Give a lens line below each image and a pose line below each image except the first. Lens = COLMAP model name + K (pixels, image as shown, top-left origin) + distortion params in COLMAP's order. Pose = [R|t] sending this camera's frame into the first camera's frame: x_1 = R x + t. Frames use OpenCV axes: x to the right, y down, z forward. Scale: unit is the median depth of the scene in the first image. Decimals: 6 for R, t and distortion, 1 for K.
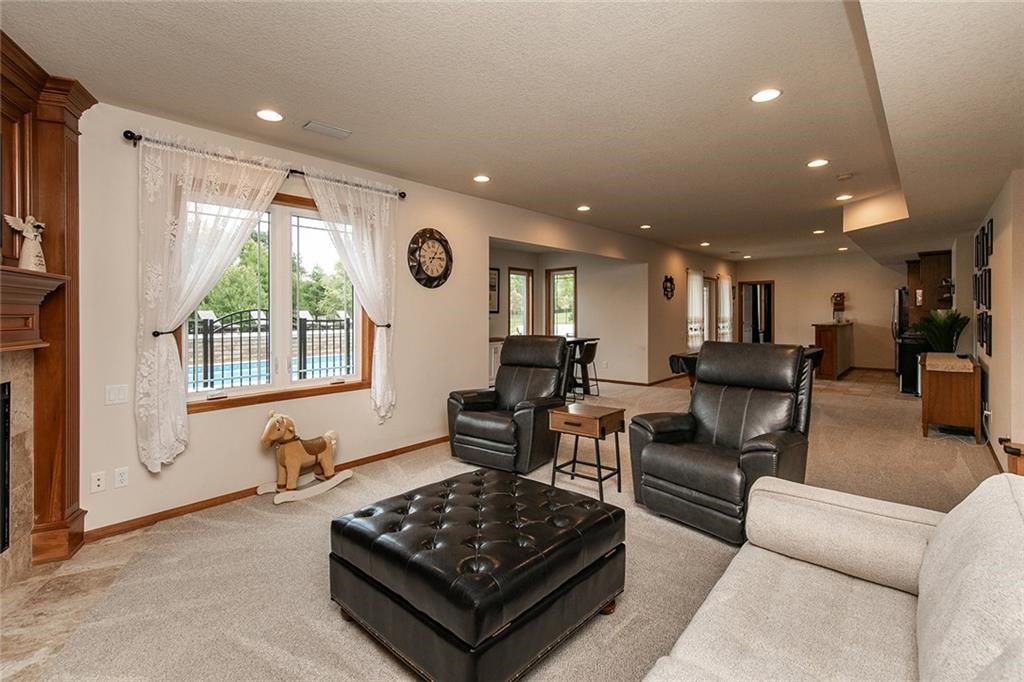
lens RADIAL K [[480.0, 0, 487.7], [0, 480.0, 320.7], [0, 0, 1]] dist [0.012213, 0.000217]
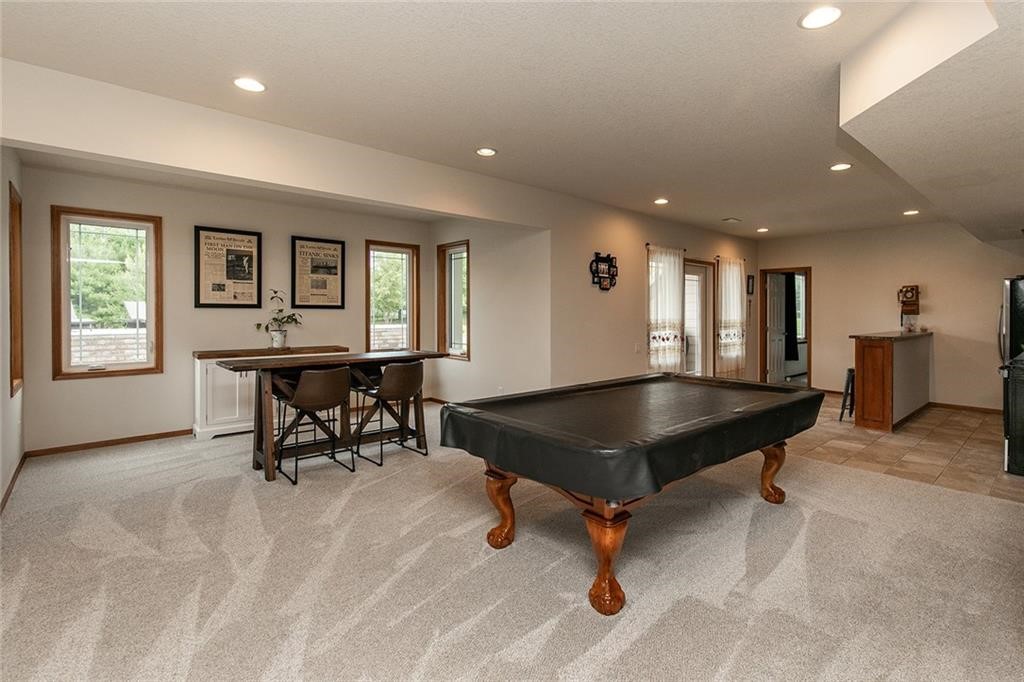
lens RADIAL K [[480.0, 0, 522.9], [0, 480.0, 314.2], [0, 0, 1]] dist [0.012213, 0.000217]
pose [[0.994755, 0.016387, -0.100963, 0.287935], [-0.017078, 0.999836, -0.005986, -0.007431], [0.100848, 0.007679, 0.994872, 0.317739]]
